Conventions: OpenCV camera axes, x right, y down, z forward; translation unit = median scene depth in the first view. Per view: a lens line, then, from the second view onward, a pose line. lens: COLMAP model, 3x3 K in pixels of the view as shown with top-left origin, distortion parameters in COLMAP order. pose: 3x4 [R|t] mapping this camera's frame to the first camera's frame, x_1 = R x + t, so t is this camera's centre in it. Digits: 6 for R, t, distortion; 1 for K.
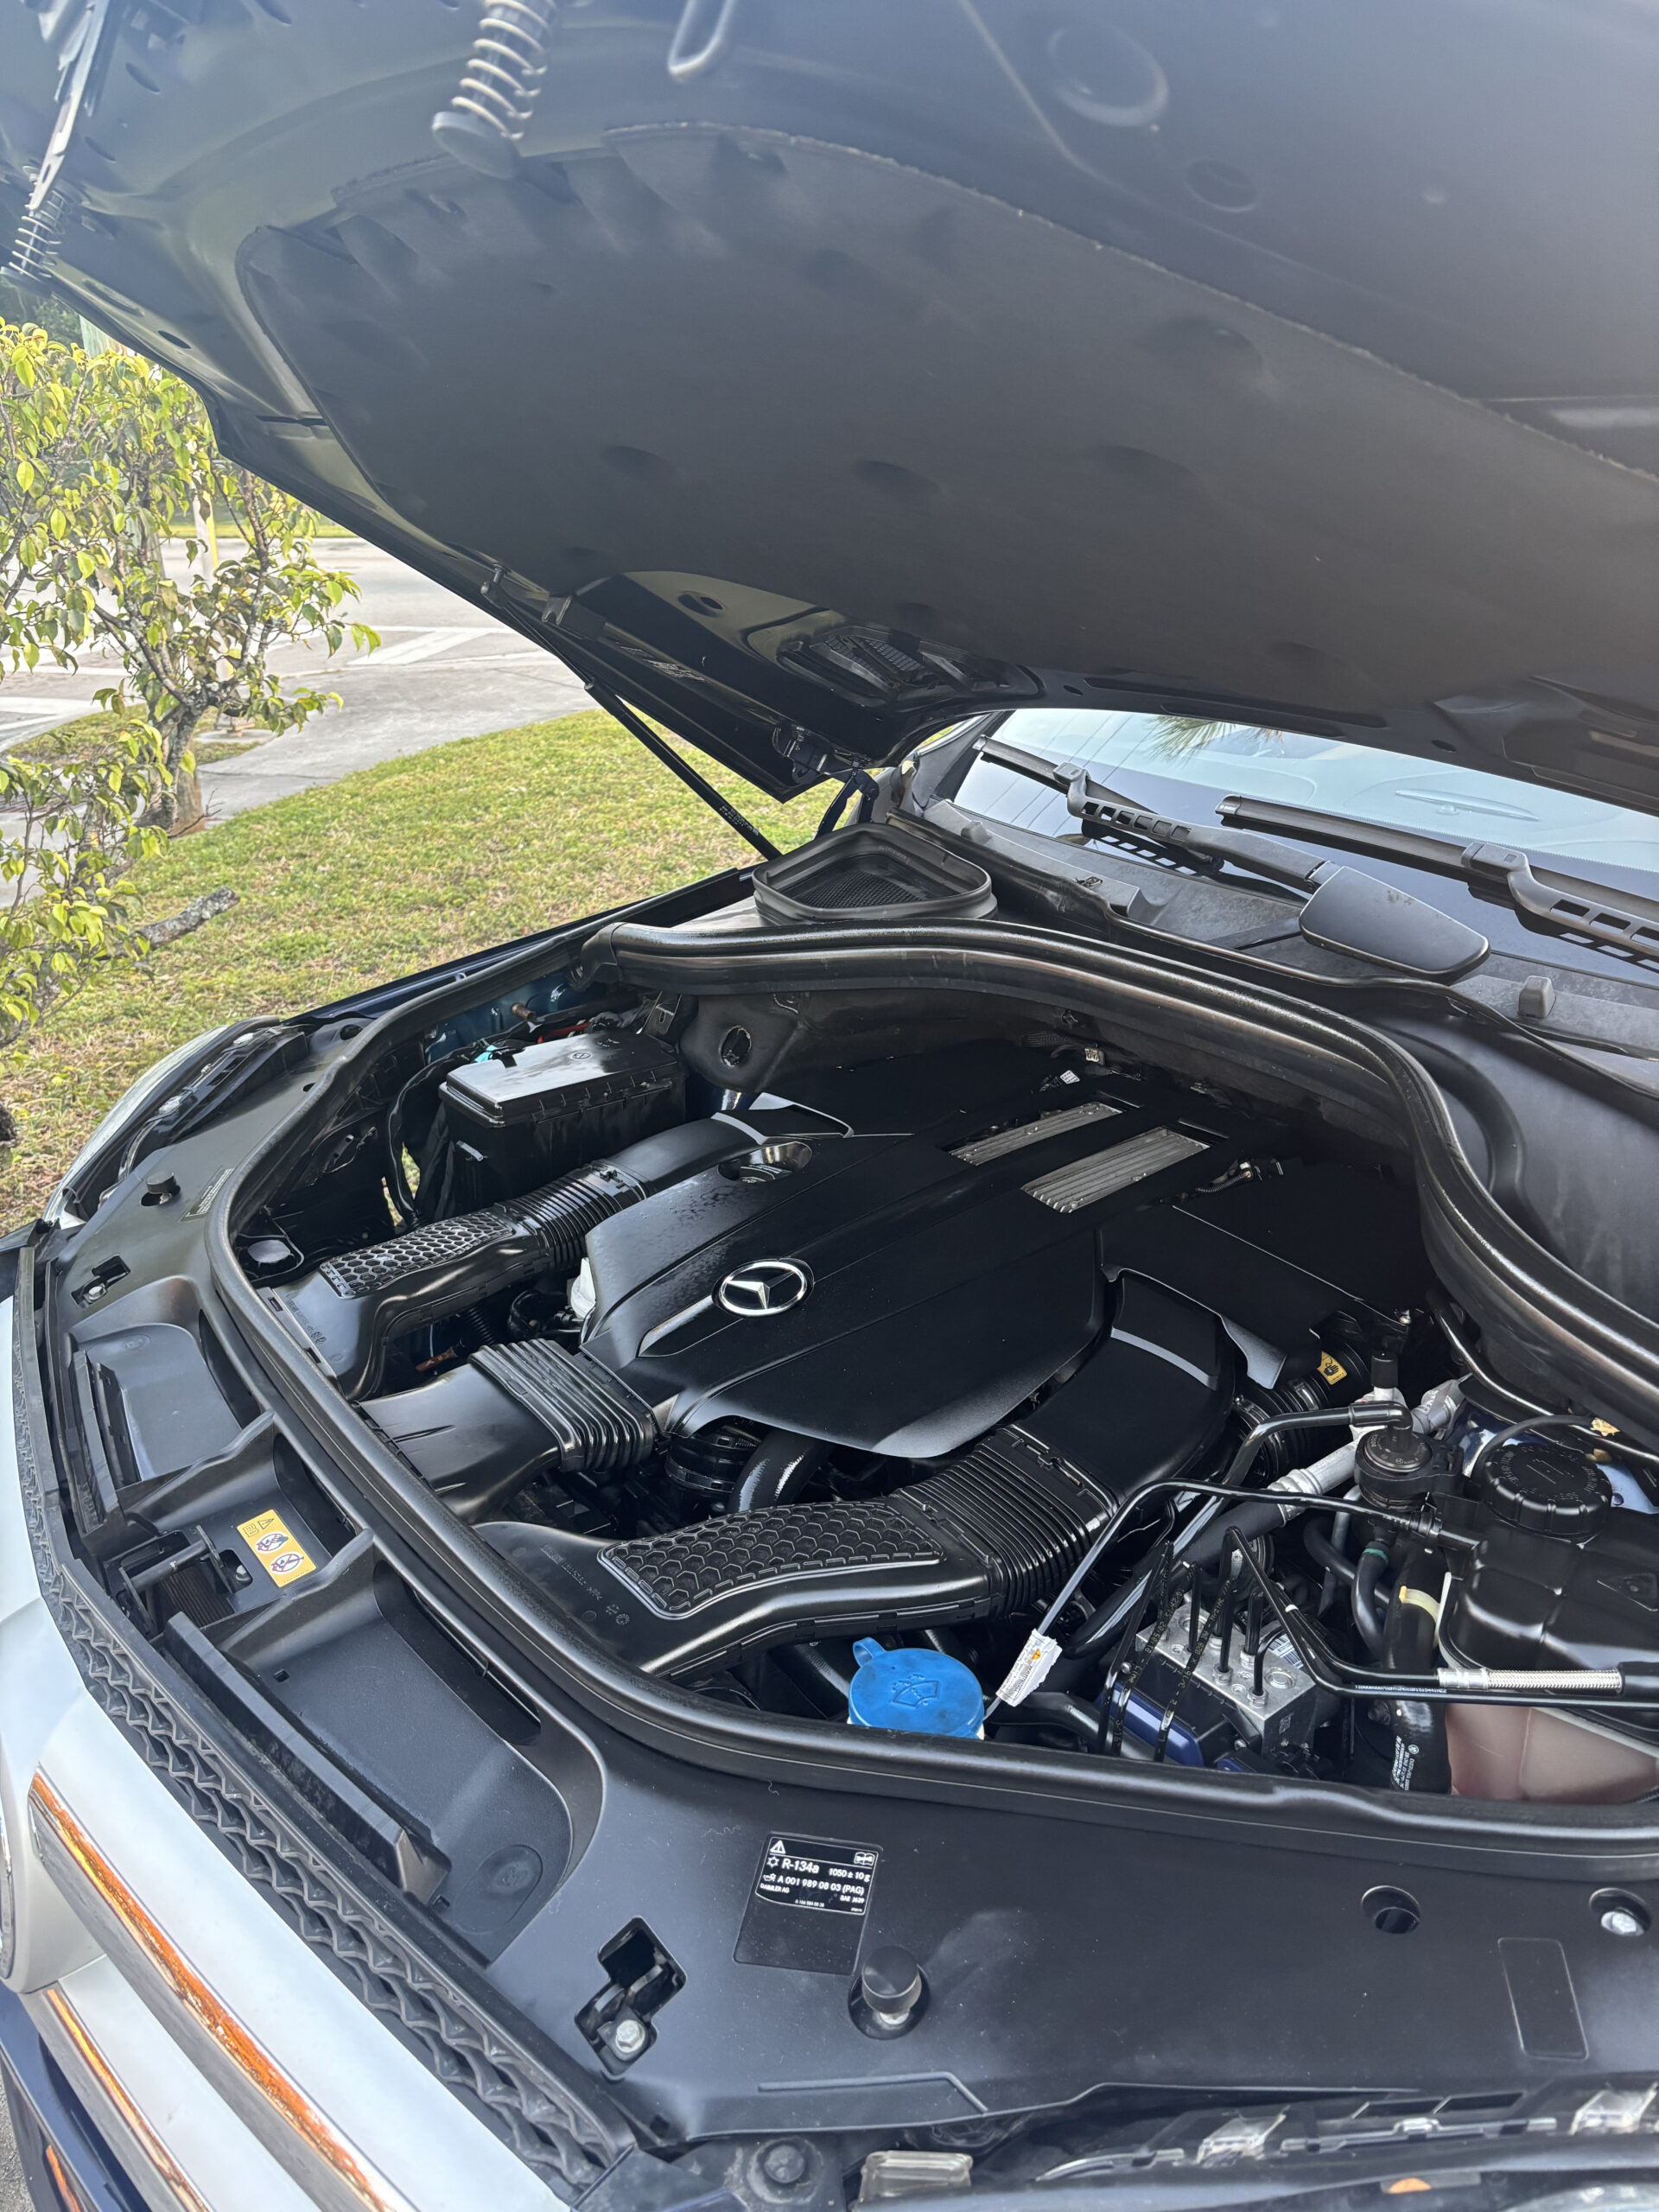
lens RADIAL K [[1698.3, 0, 831.0], [0, 1698.3, 1106.5], [0, 0, 1]] dist [0.026387, -0.039569]
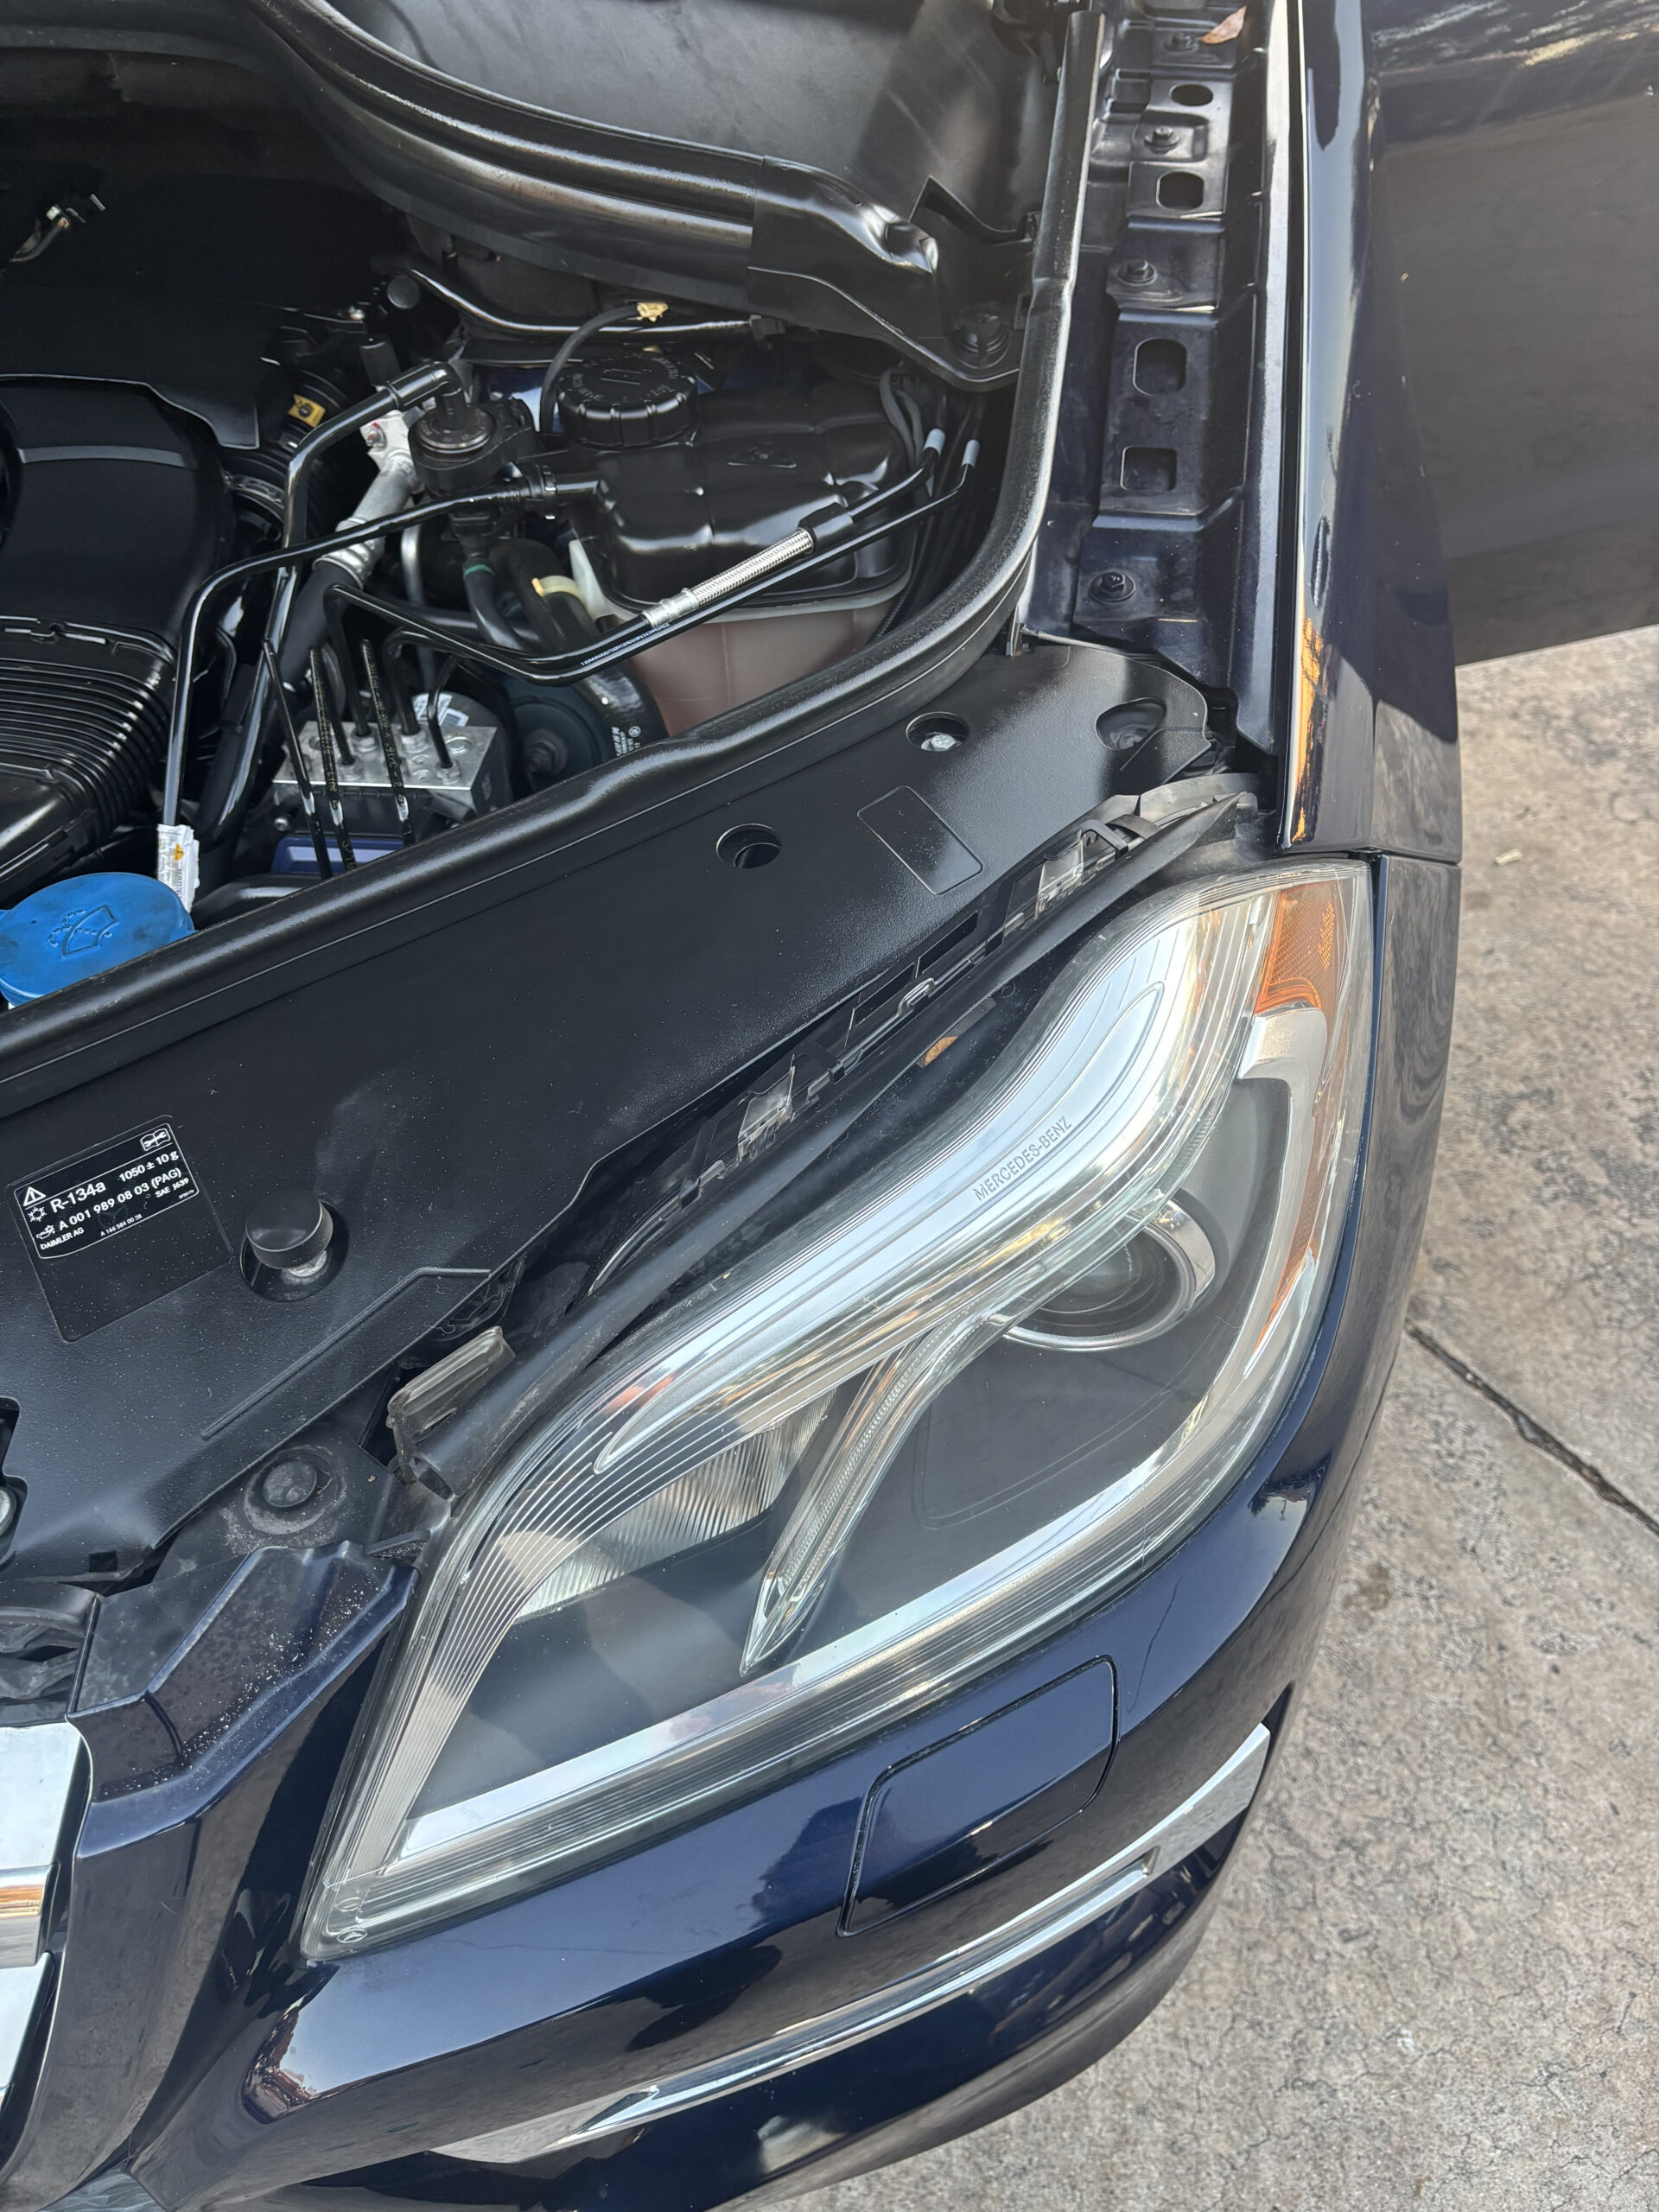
lens RADIAL K [[1698.3, 0, 826.3], [0, 1698.3, 1103.9], [0, 0, 1]] dist [0.026387, -0.039569]
pose [[0.712482, -0.519012, 0.472224, -0.112619], [0.283425, 0.828502, 0.482965, 0.160025], [-0.641903, -0.210264, 0.737394, 0.285284]]
